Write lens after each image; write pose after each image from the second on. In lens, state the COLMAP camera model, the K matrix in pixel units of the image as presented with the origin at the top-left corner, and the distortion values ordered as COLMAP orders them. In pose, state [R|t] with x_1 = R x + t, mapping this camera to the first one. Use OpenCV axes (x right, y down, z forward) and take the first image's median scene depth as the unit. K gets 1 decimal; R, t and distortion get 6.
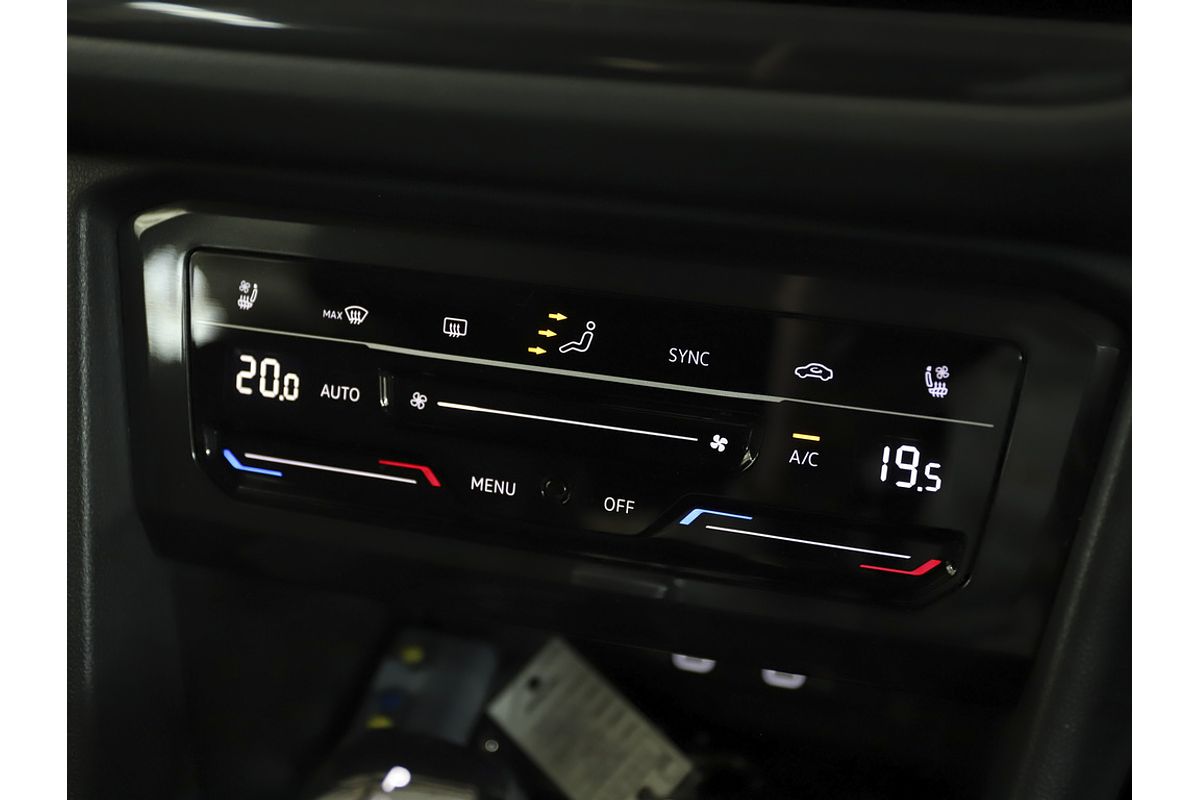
lens RADIAL K [[1387.1, 0, 600.0], [0, 1387.1, 400.0], [0, 0, 1]] dist [-0.024954, -0.006581]
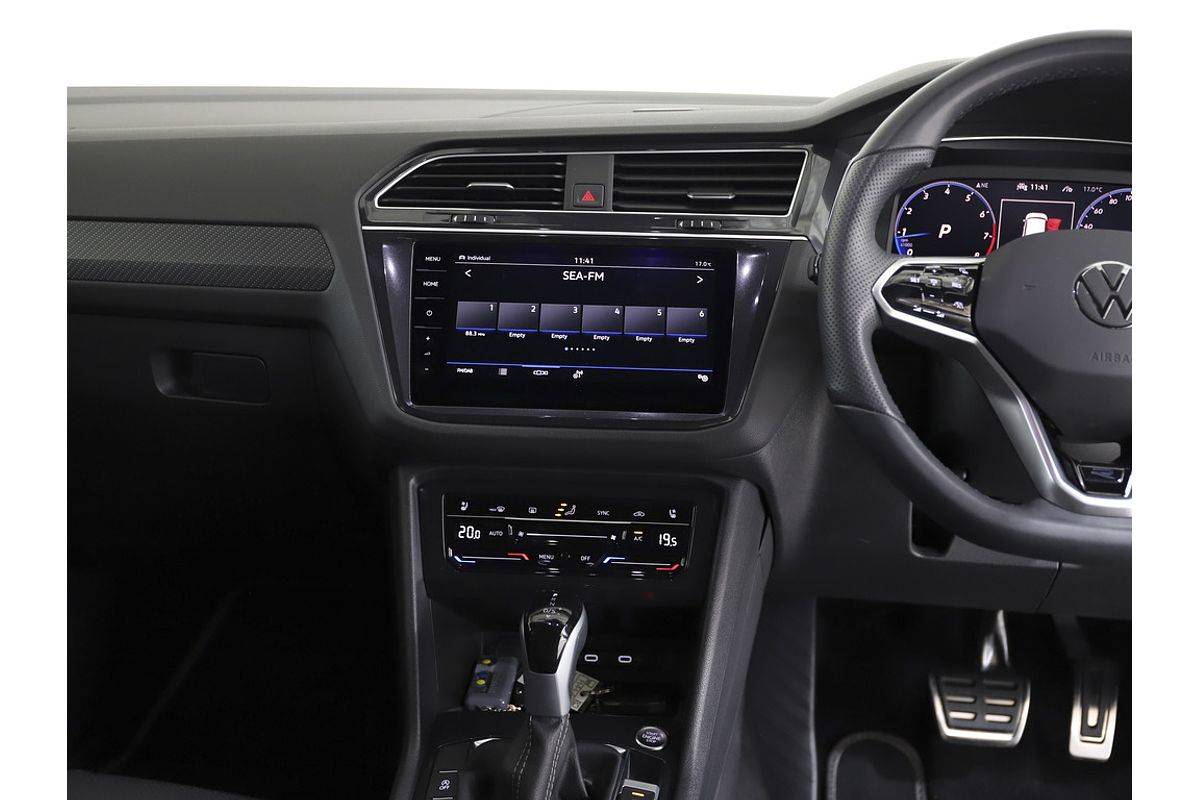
lens RADIAL K [[1236.3, 0, 600.0], [0, 1236.3, 400.0], [0, 0, 1]] dist [-0.024525, 0.023485]
pose [[0.975403, -0.007714, 0.220294, -0.613520], [0.082702, 0.939188, -0.333296, 0.721505], [-0.204326, 0.343317, 0.916725, -1.909550]]
